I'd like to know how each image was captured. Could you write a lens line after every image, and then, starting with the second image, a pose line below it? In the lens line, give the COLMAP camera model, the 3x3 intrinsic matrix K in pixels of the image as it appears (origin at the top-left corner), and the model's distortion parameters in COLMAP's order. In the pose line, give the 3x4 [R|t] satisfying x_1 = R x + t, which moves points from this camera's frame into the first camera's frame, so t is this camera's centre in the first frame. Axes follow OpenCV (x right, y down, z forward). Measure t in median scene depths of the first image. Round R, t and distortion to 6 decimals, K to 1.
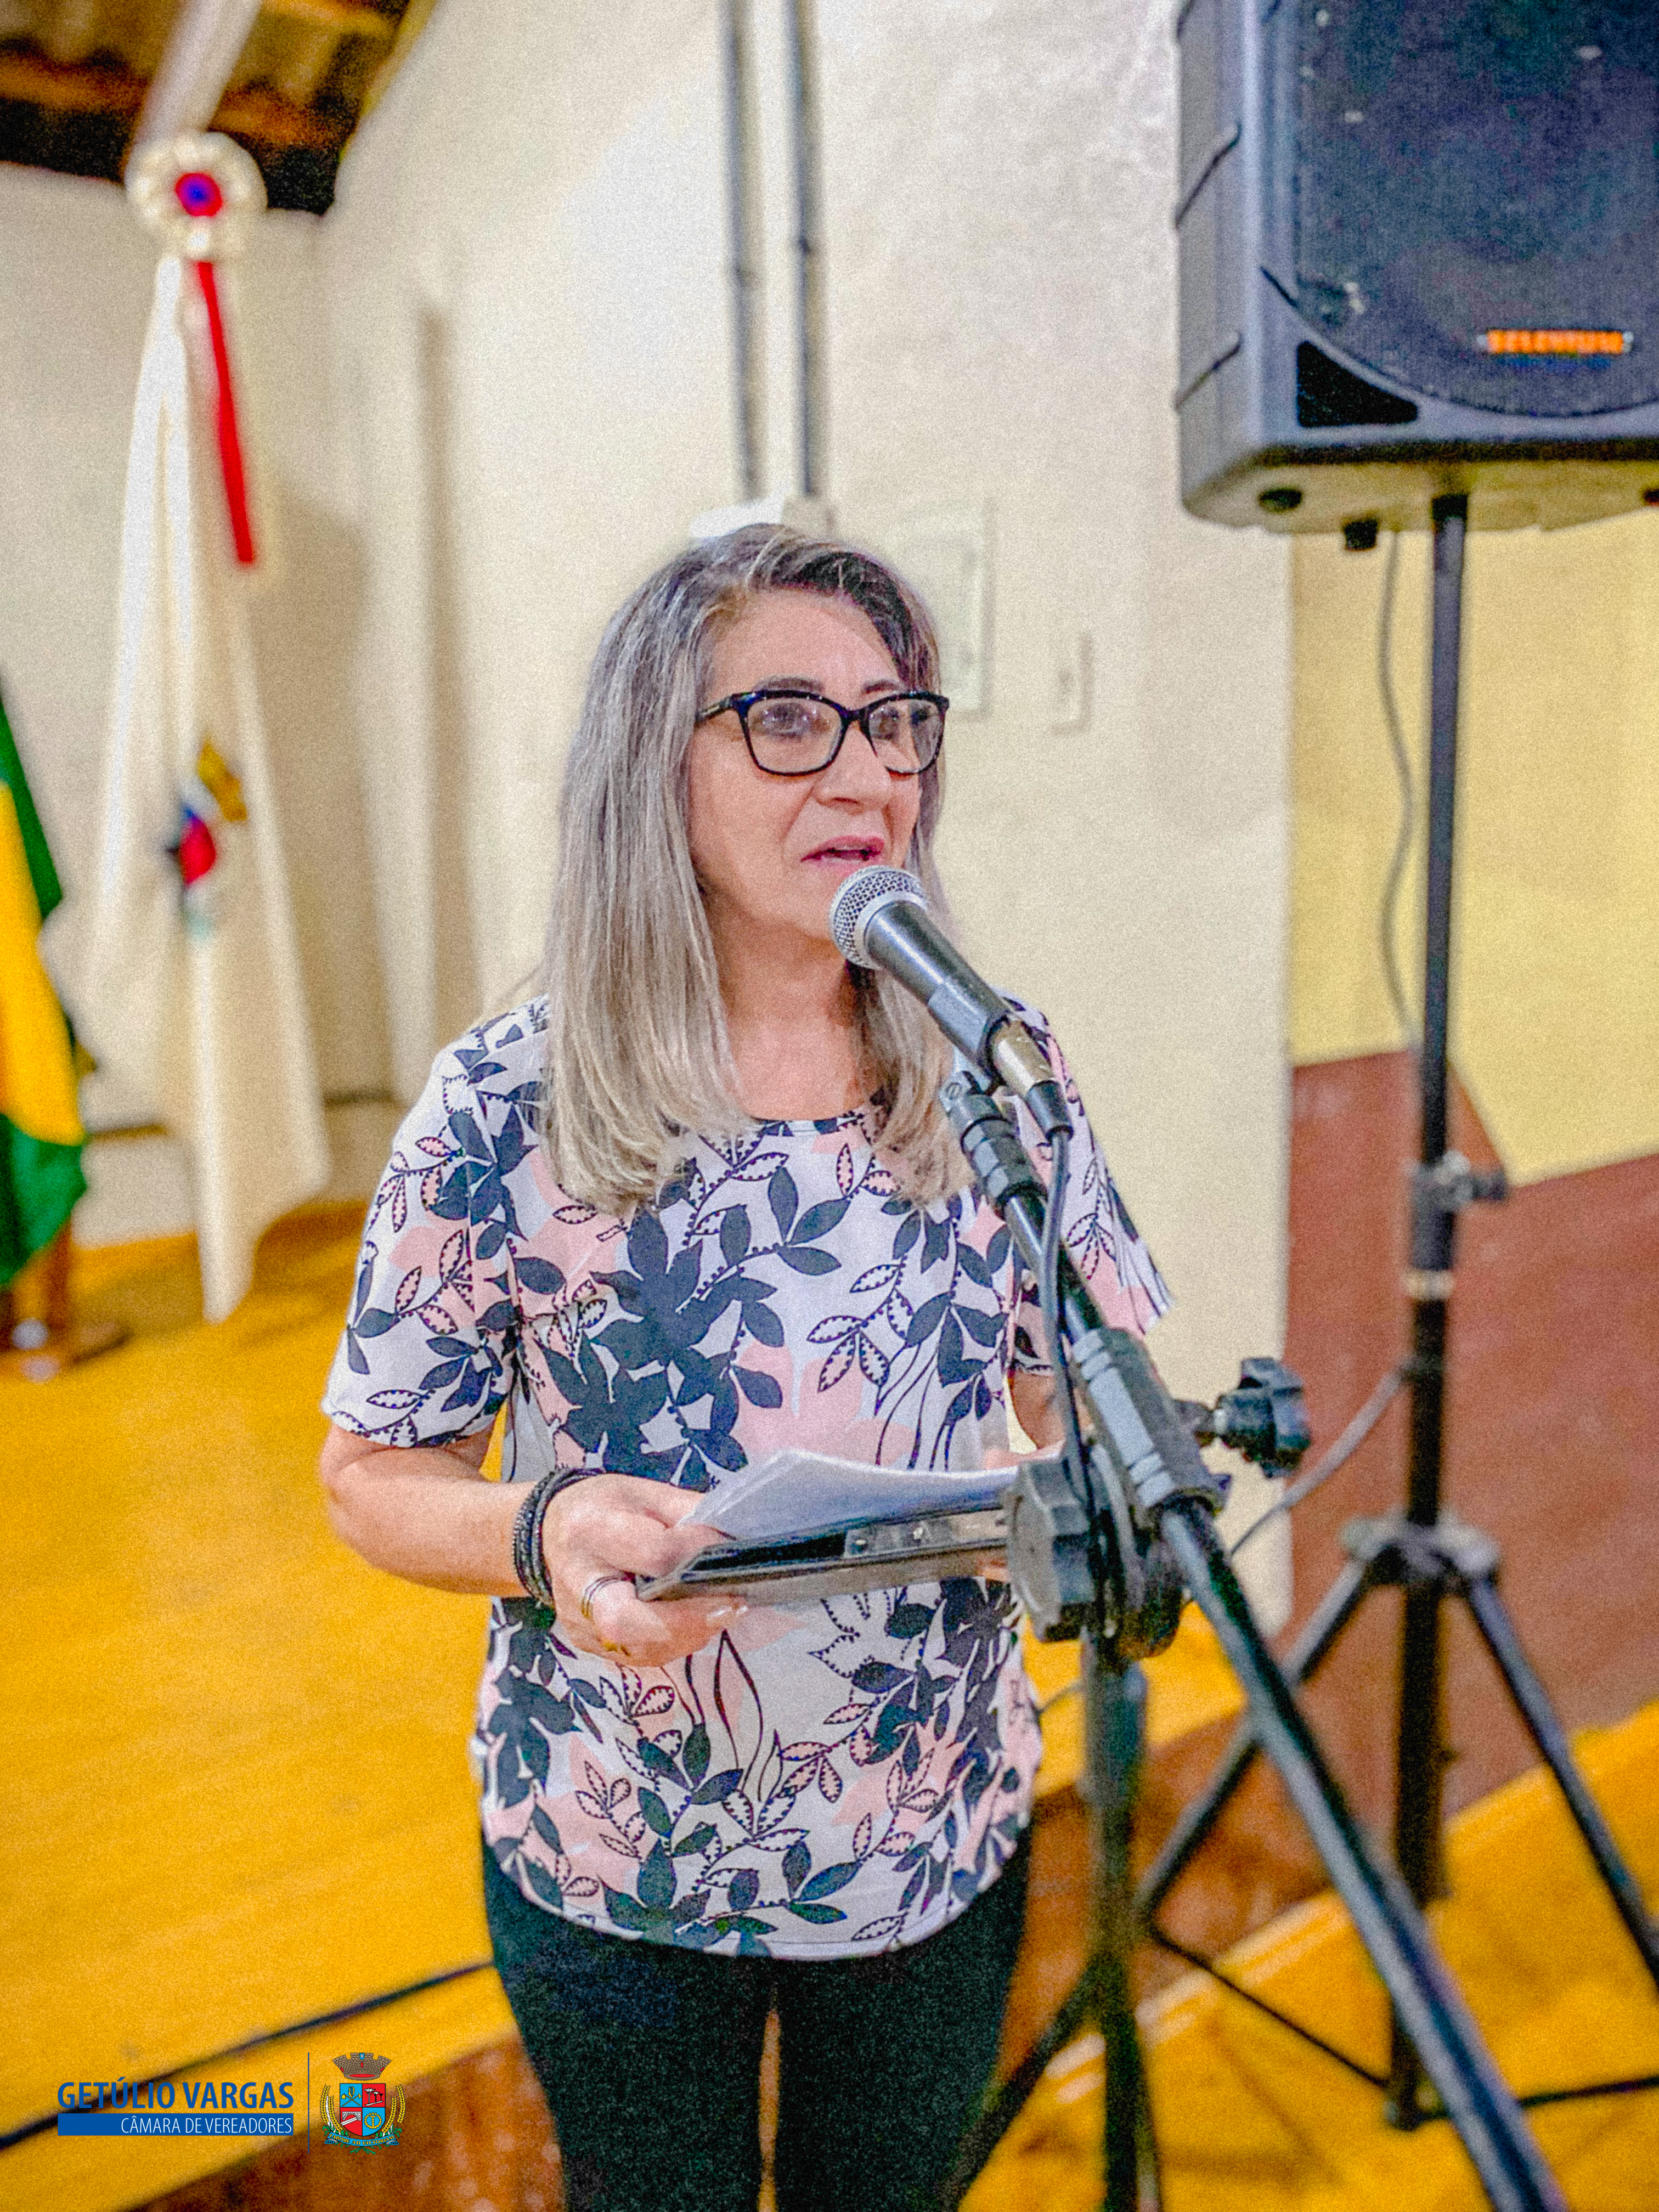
lens RADIAL K [[1676.8, 0, 809.1], [0, 1676.8, 1086.7], [0, 0, 1]] dist [-0.008701, 0.006120]
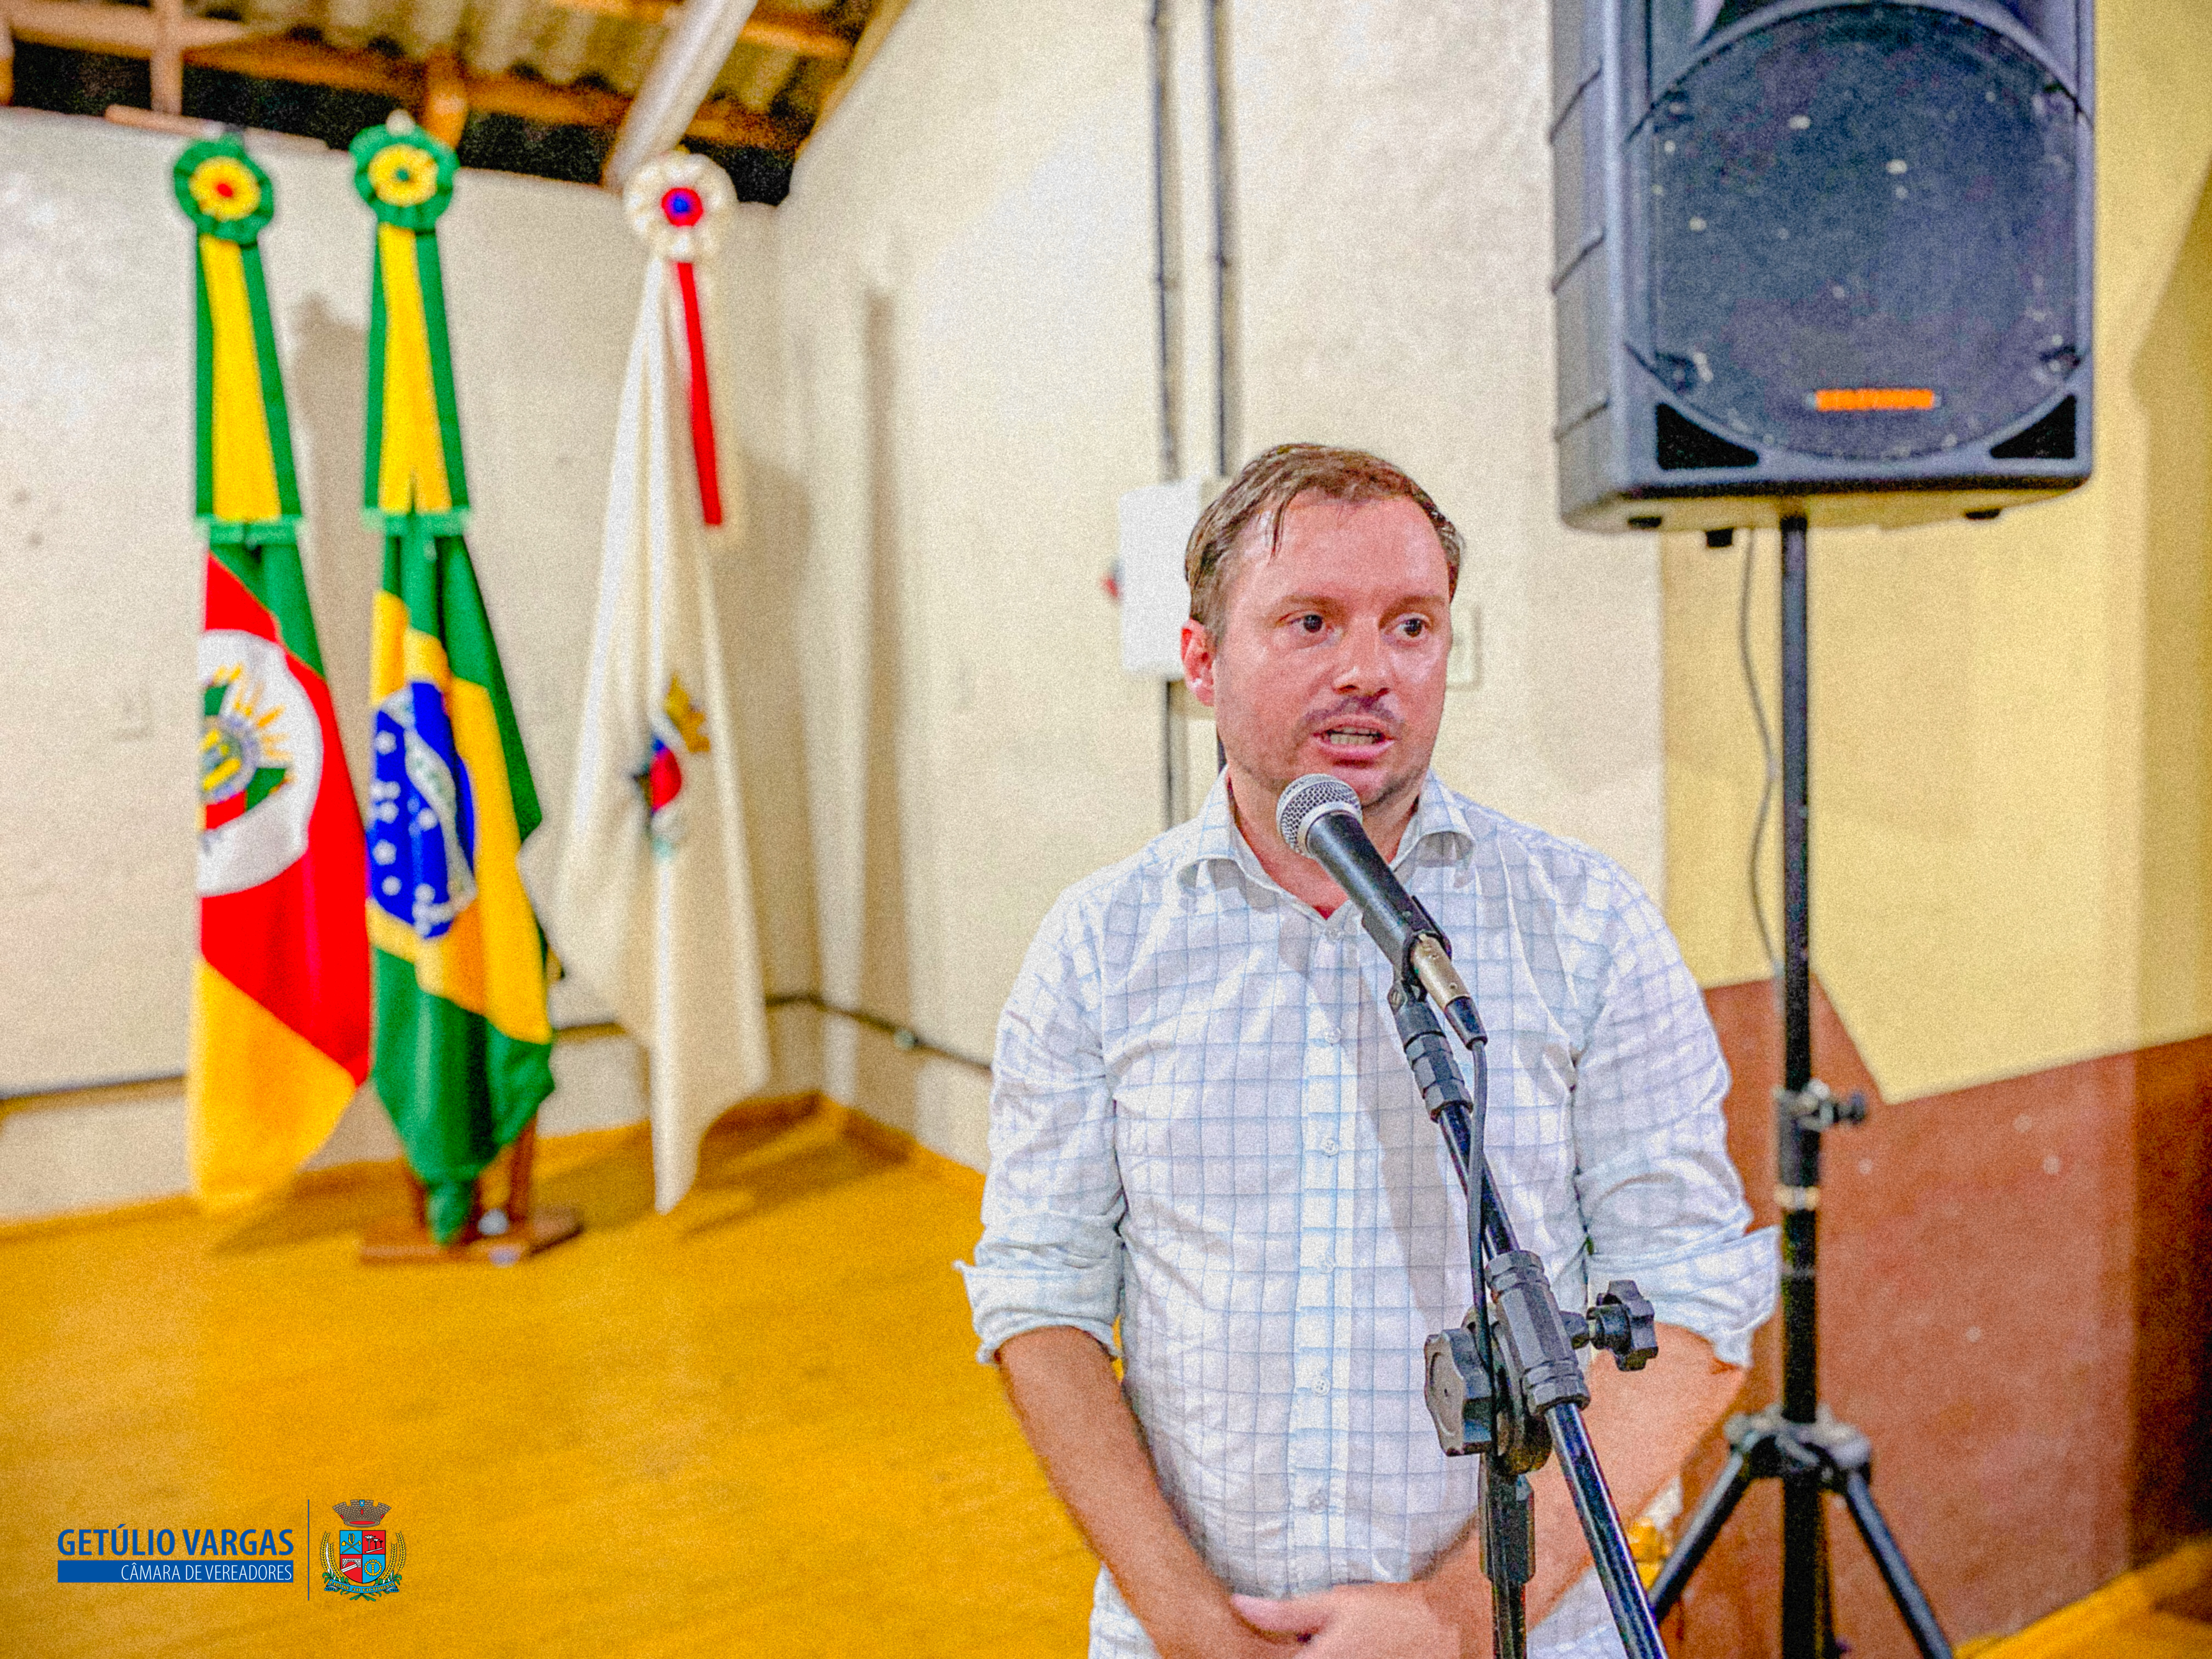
lens RADIAL K [[1676.8, 0, 1094.5], [0, 1676.8, 829.6], [0, 0, 1]] dist [-0.008701, 0.006120]
pose [[0.998237, 0.000536, -0.059359, -0.030427], [-0.005636, 0.996298, -0.085787, -0.026978], [0.059093, 0.085970, 0.994544, -0.151767]]
